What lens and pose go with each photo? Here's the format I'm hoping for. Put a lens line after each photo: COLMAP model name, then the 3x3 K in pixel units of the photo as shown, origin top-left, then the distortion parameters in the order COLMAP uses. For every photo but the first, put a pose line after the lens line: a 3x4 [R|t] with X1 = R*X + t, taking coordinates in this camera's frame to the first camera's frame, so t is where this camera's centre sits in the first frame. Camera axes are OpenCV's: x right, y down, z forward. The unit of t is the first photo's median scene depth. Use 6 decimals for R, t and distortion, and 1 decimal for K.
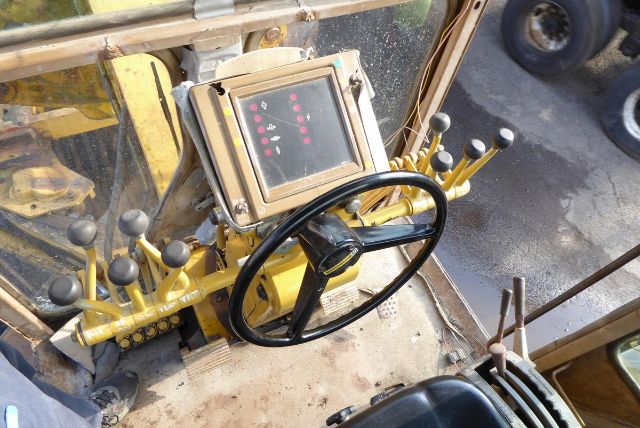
lens RADIAL K [[457.1, 0, 320.0], [0, 457.1, 210.4], [0, 0, 1]] dist [-0.011349, -0.015841]
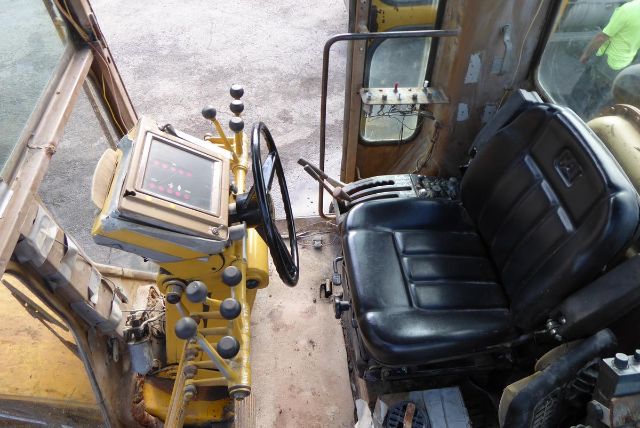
lens RADIAL K [[457.1, 0, 322.0], [0, 457.1, 215.1], [0, 0, 1]] dist [-0.011349, -0.015841]
pose [[0.354674, -0.781537, 0.513232, -0.508685], [0.805997, 0.533778, 0.255832, -0.086959], [-0.473894, 0.322926, 0.819233, -0.200396]]
